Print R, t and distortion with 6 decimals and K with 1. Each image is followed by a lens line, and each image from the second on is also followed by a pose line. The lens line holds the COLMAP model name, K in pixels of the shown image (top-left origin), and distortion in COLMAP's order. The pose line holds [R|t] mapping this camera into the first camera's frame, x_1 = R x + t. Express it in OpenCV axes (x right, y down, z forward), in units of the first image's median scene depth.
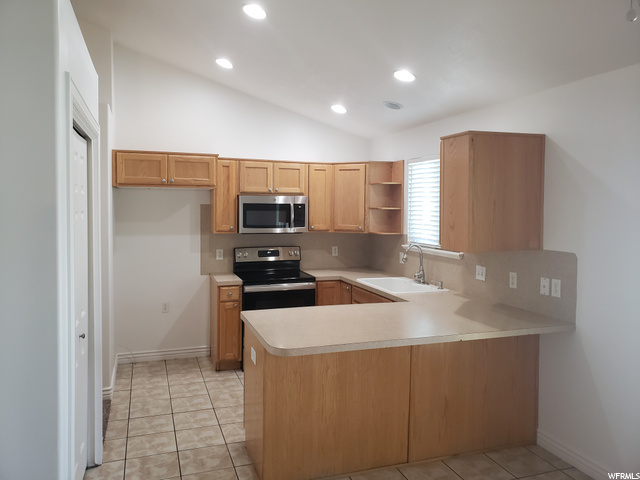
lens RADIAL K [[509.4, 0, 320.9], [0, 509.4, 219.6], [0, 0, 1]] dist [-0.007373, -0.004553]
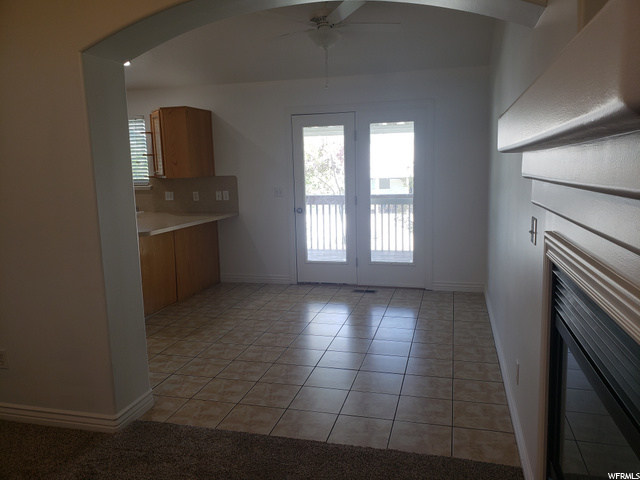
lens RADIAL K [[480.3, 0, 320.0], [0, 480.3, 240.0], [0, 0, 1]] dist [0.001409, -0.000996]
pose [[0.556663, -0.146802, 0.817665, -0.787291], [0.050161, 0.988406, 0.143308, 0.057765], [-0.829223, -0.038759, 0.557573, -0.273528]]
